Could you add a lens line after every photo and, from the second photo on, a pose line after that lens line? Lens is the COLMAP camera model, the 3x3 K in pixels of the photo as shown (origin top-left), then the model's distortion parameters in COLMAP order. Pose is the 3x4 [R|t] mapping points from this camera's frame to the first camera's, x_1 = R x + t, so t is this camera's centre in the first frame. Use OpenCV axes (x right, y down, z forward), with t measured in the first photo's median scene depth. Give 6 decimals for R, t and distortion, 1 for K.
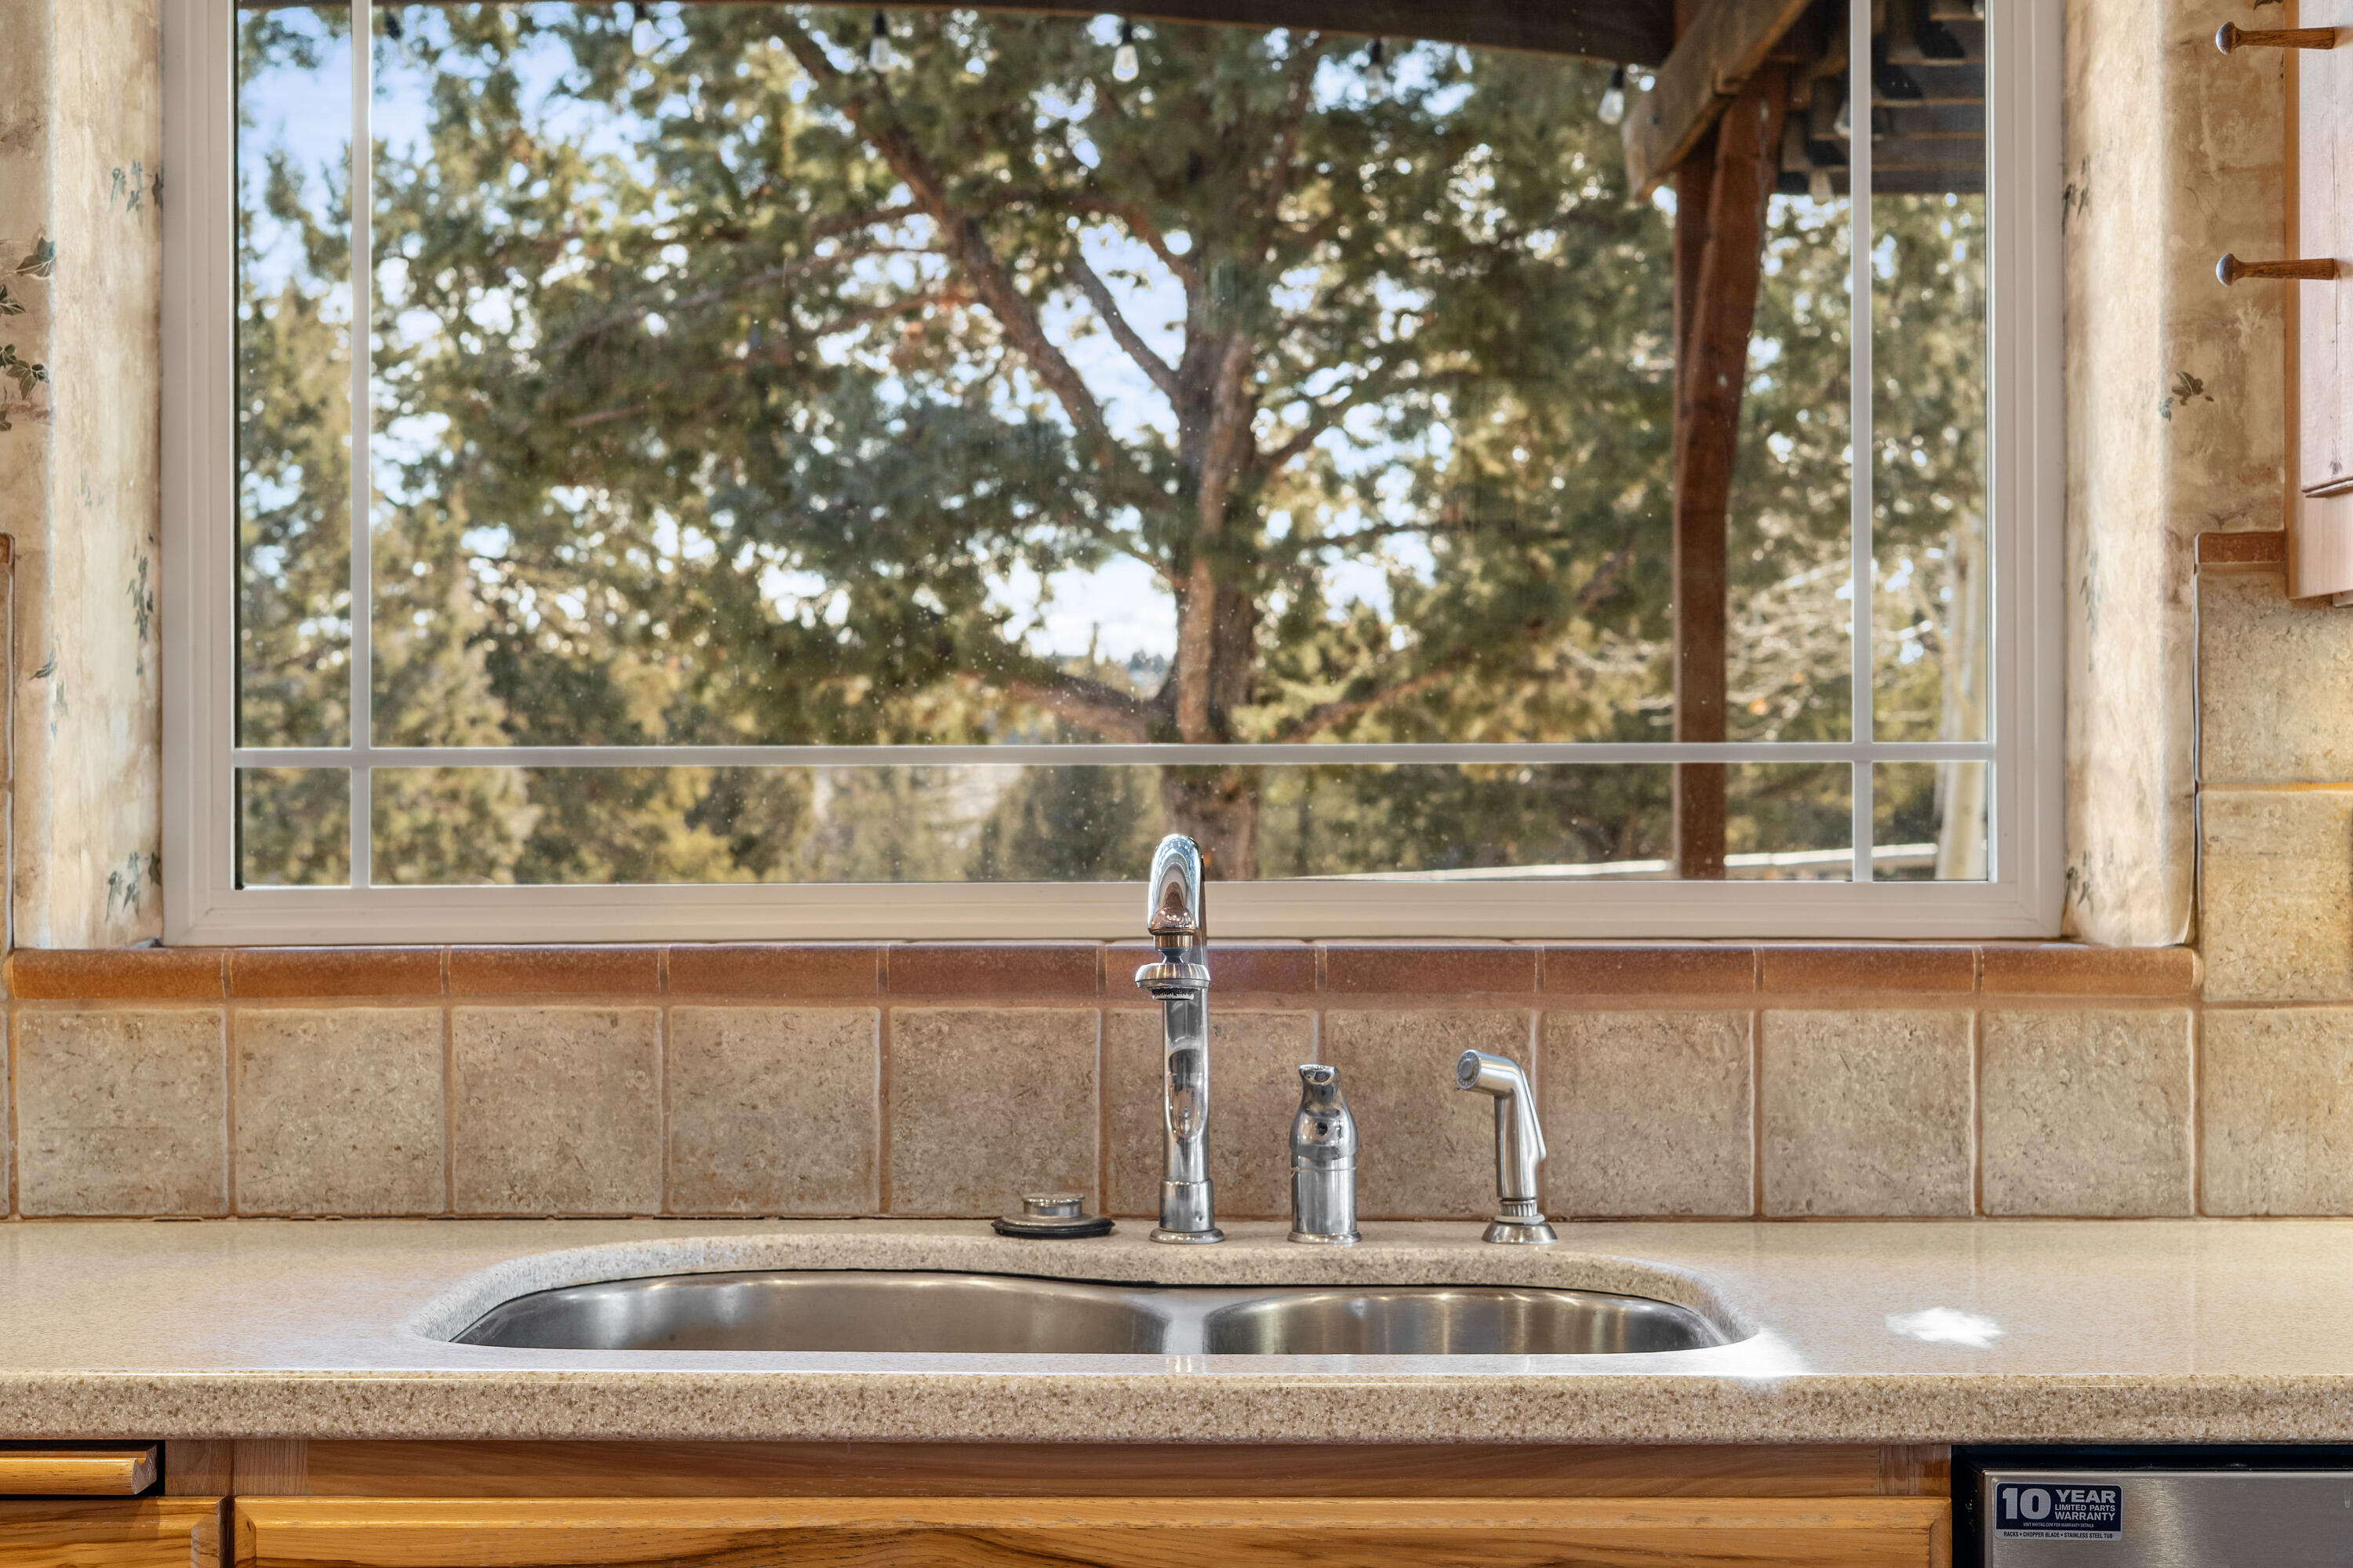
lens RADIAL K [[3555.9, 0, 1188.6], [0, 3555.9, 773.4], [0, 0, 1]] dist [-0.014222, 0.000000]
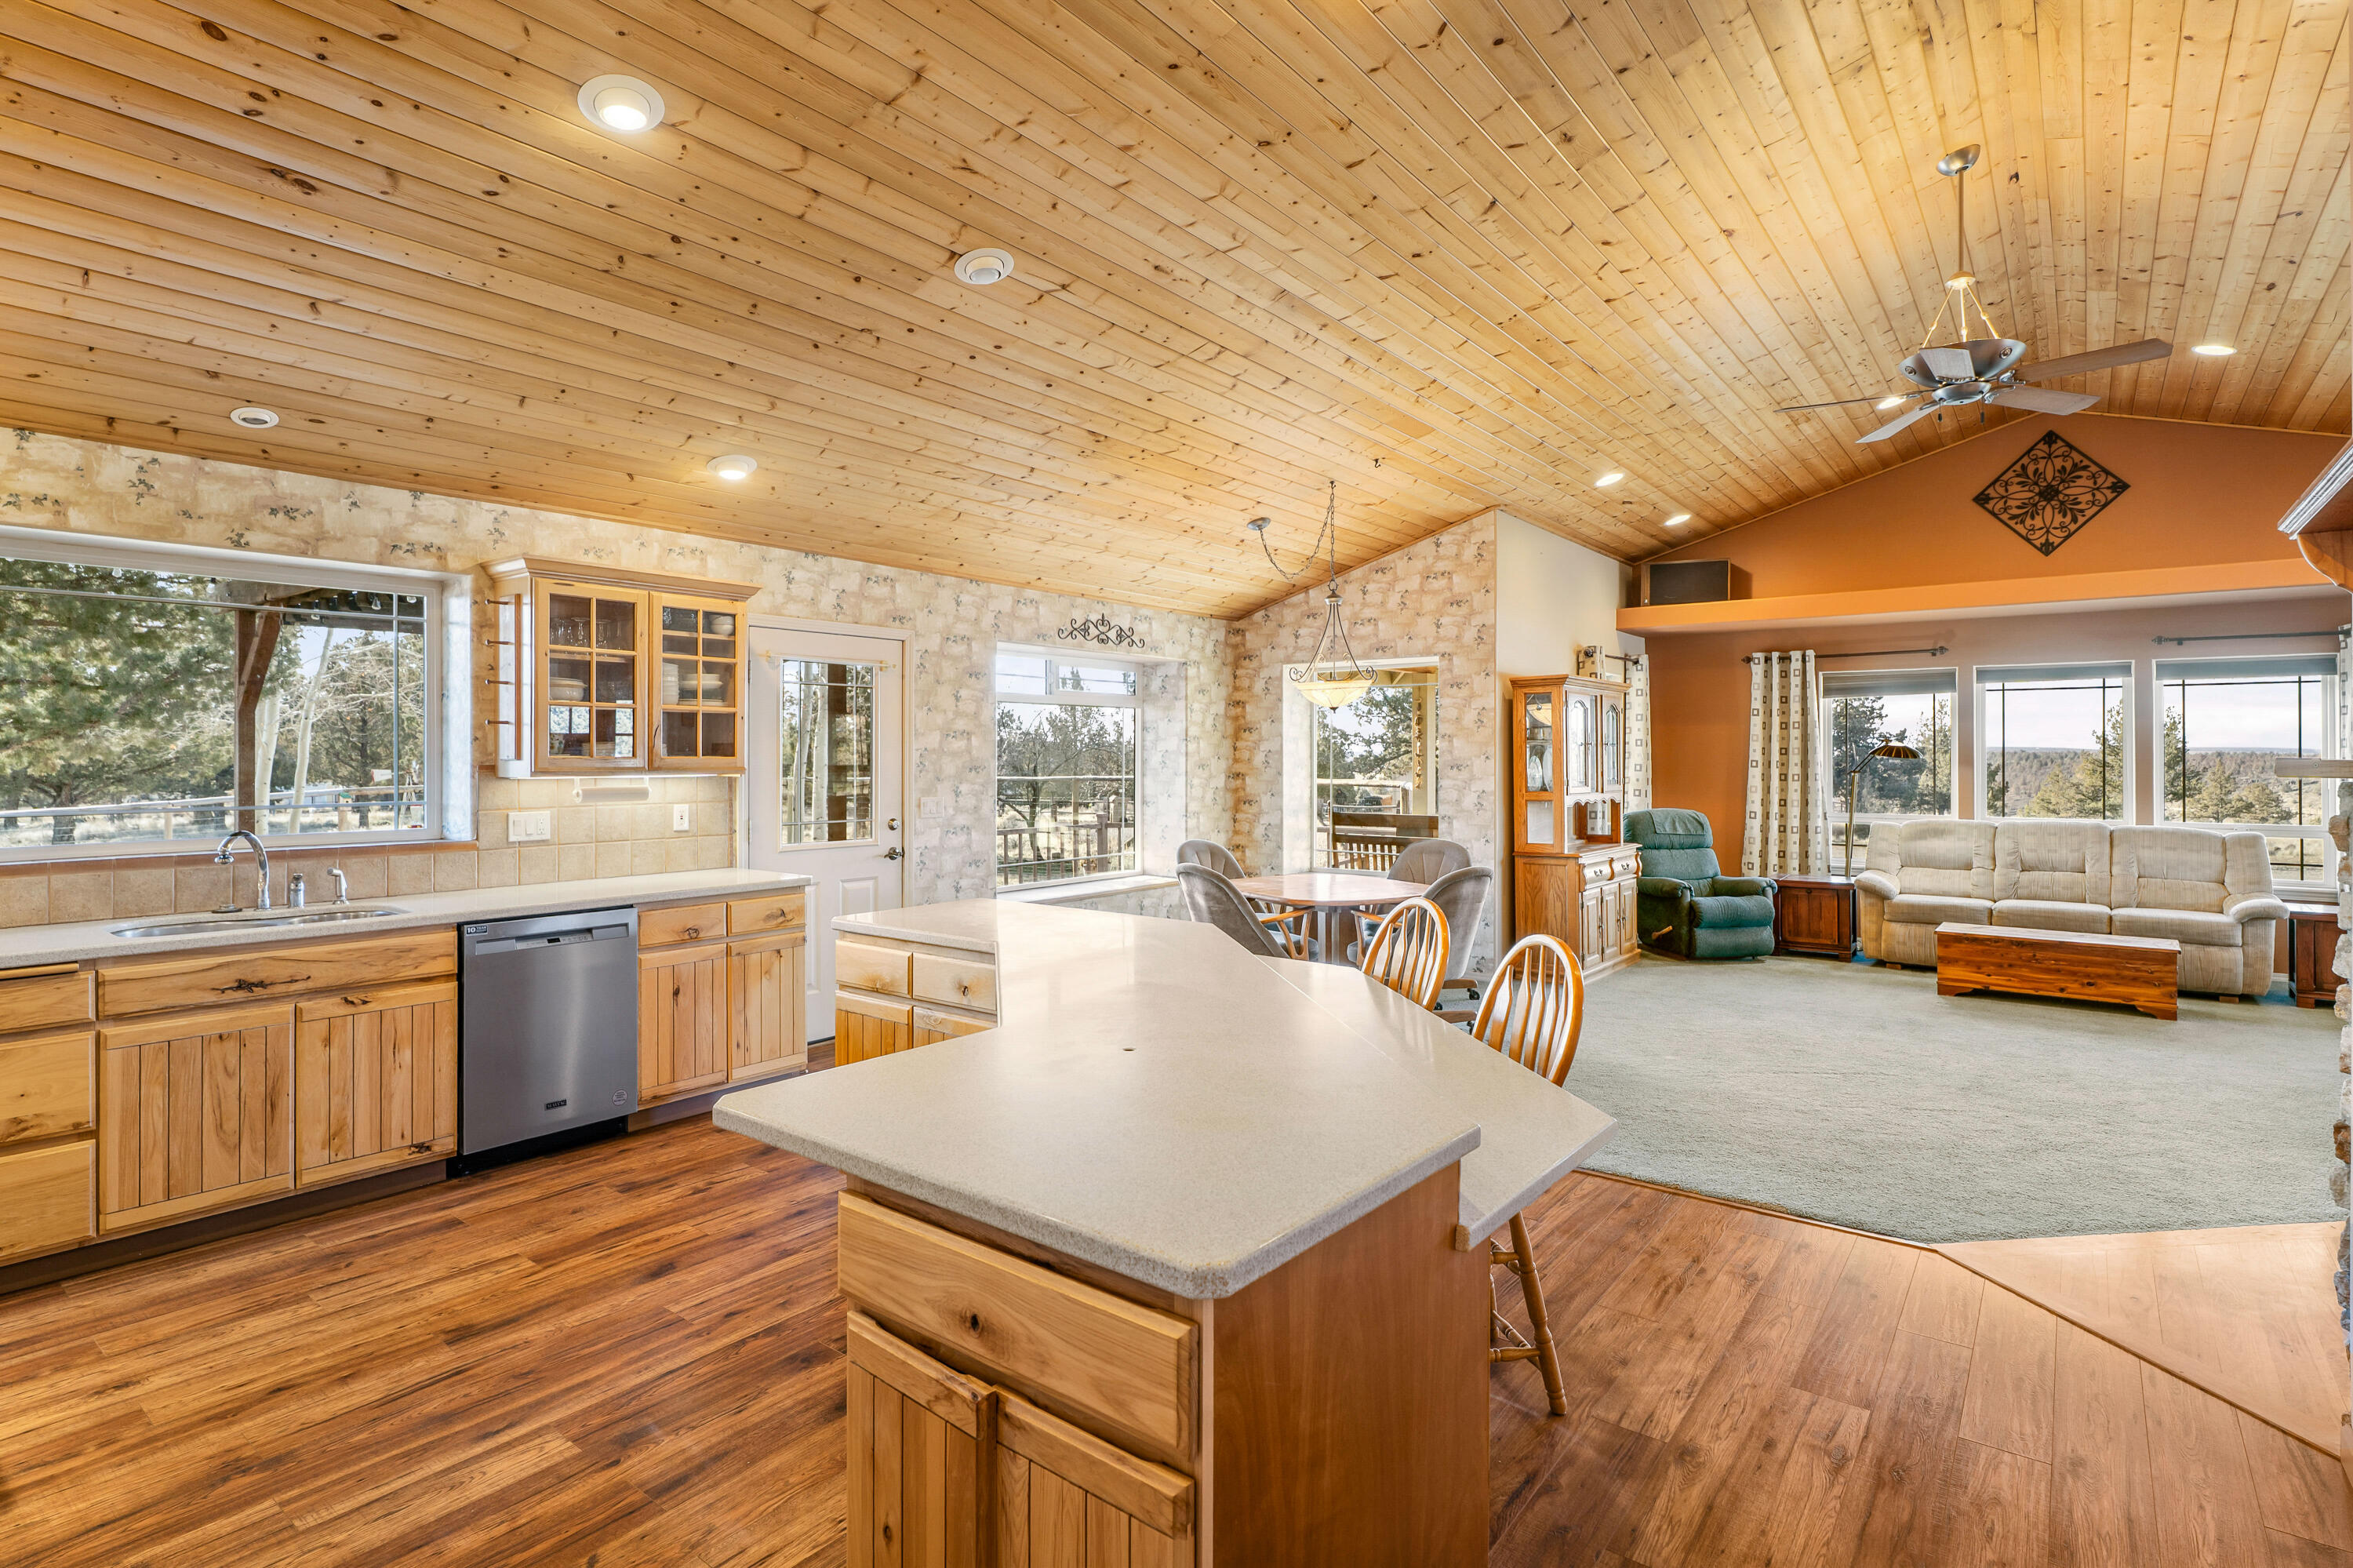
lens RADIAL K [[1163.0, 0, 1159.3], [0, 1163.0, 753.7], [0, 0, 1]] dist [-0.005623, -0.001932]
pose [[0.617437, 0.001780, 0.786618, -0.483015], [-0.000229, 0.999998, -0.002084, -0.082072], [-0.786620, 0.001106, 0.617436, -0.952853]]
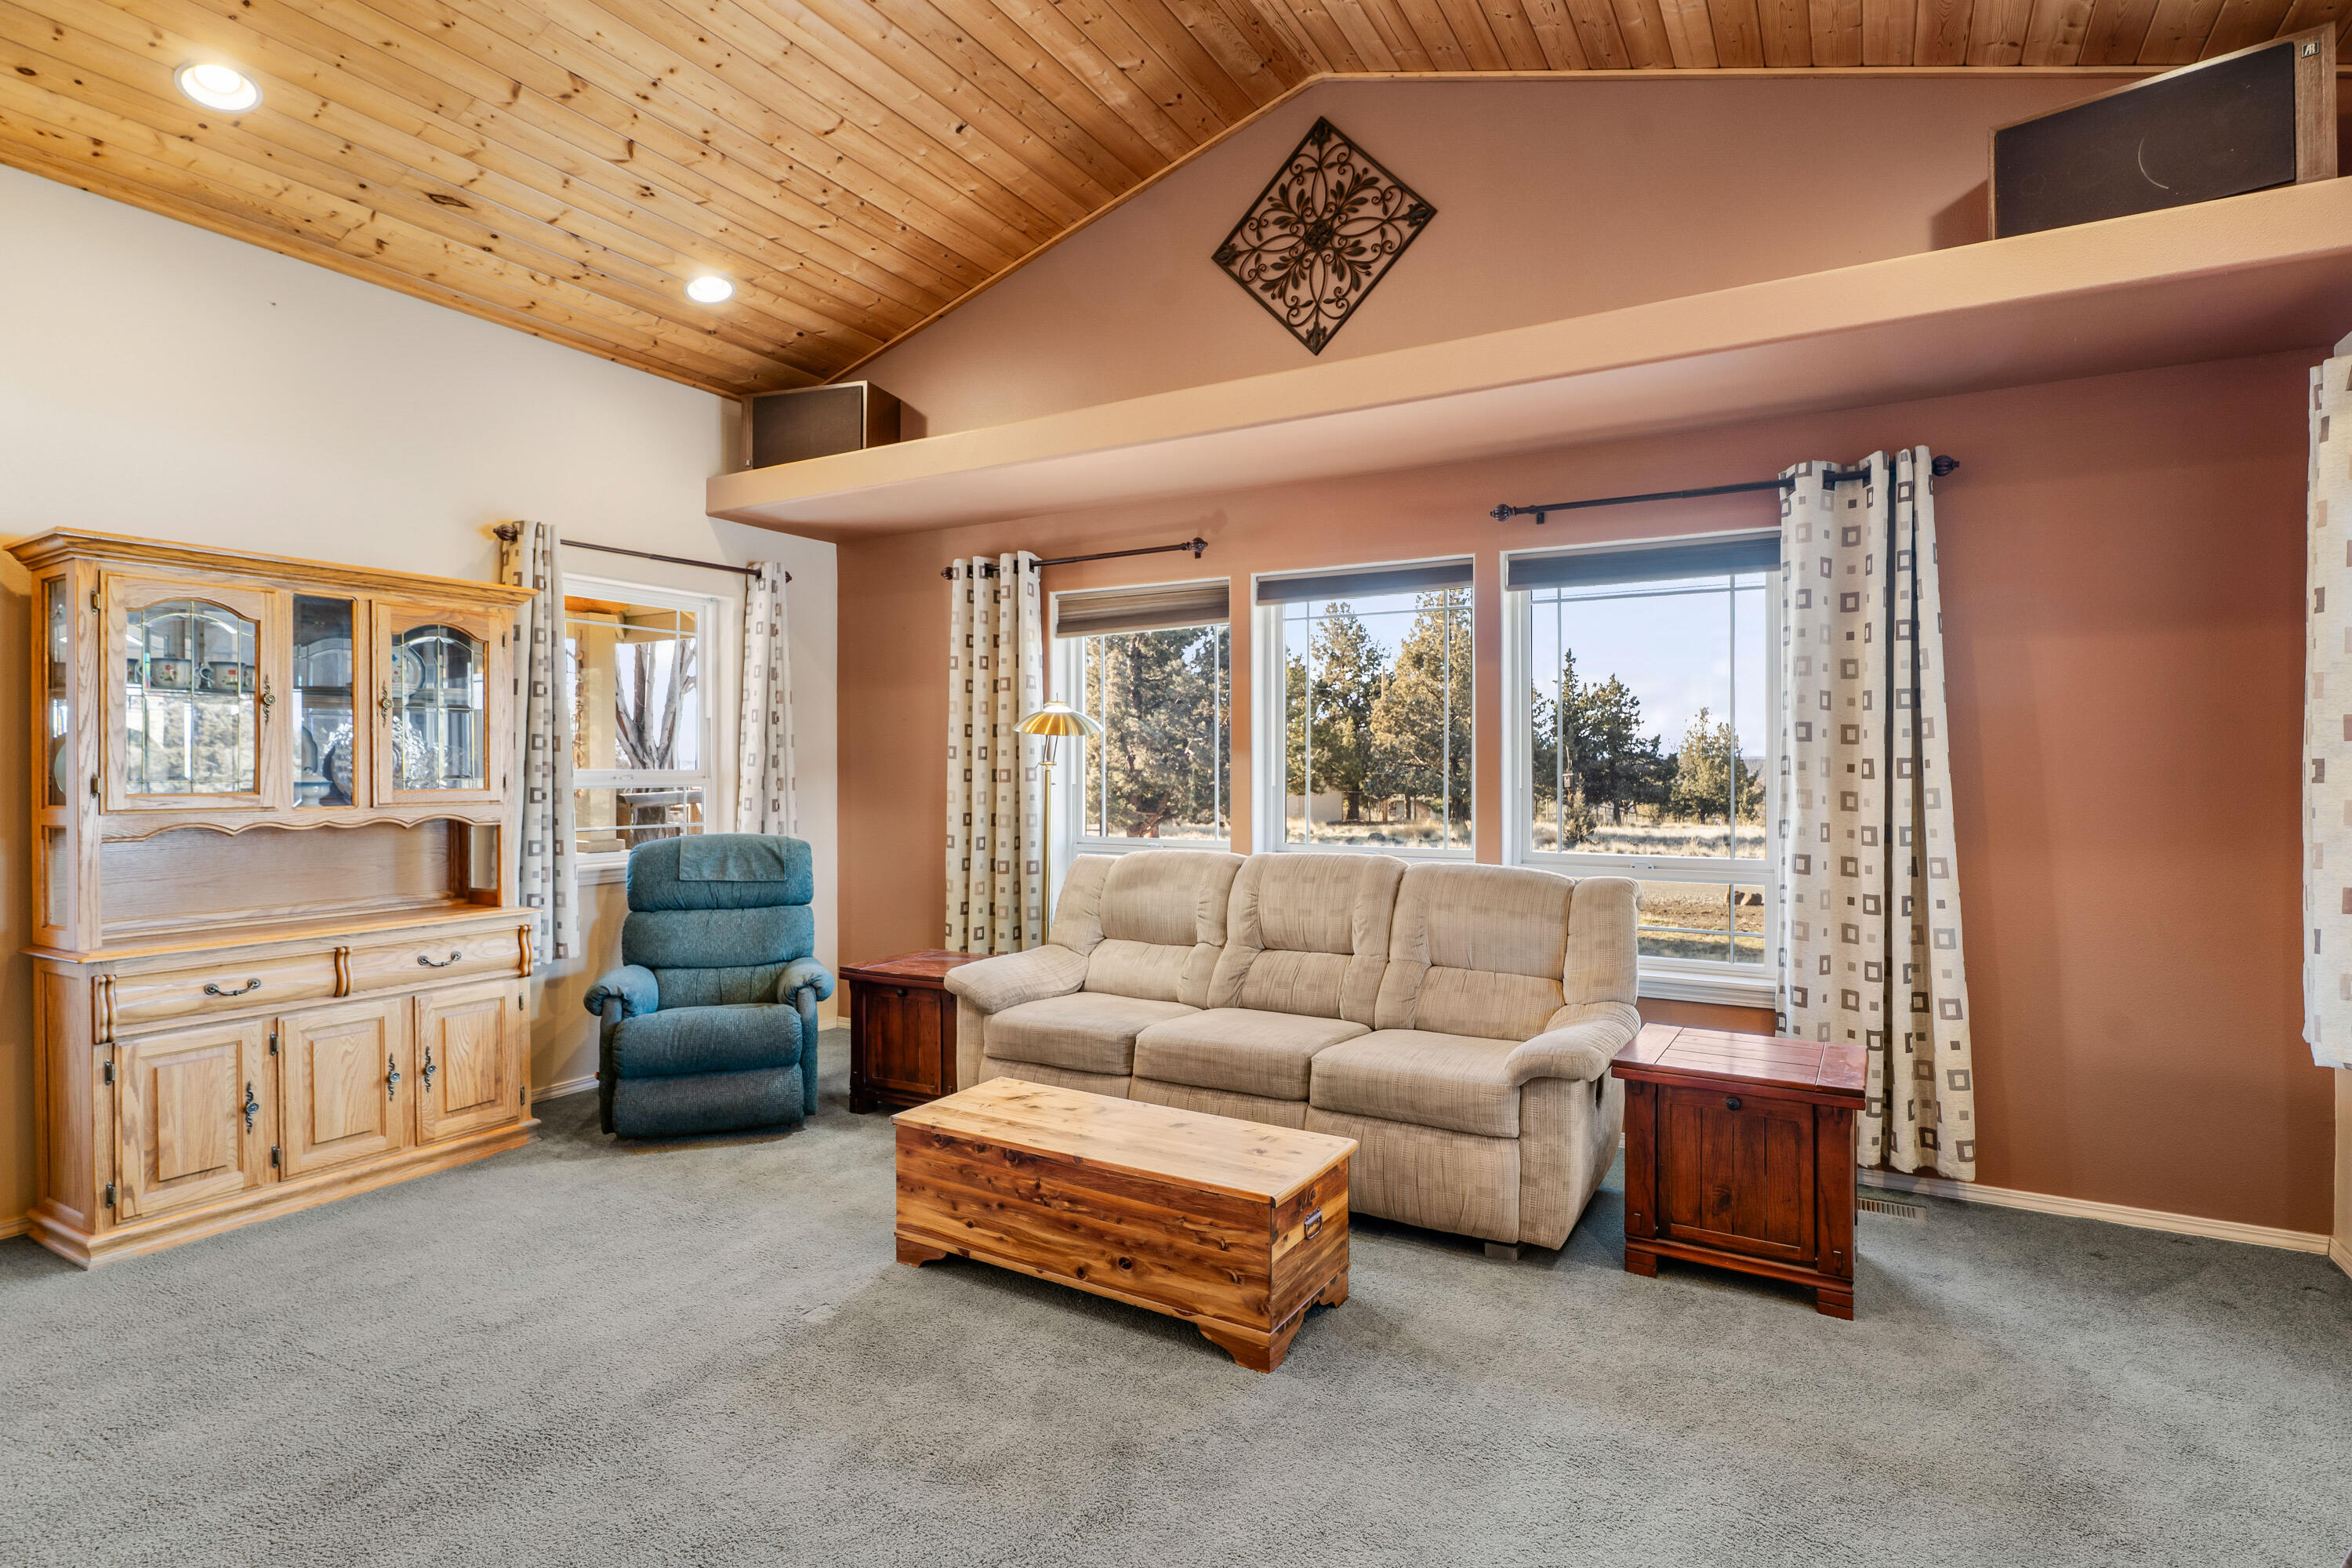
lens RADIAL K [[1162.4, 0, 1169.2], [0, 1162.4, 769.8], [0, 0, 1]] dist [-0.005623, -0.001932]
pose [[0.500396, -0.004039, 0.865787, 1.960684], [0.001099, 0.999991, 0.004030, -0.033920], [-0.865796, -0.001065, 0.500396, -1.572671]]
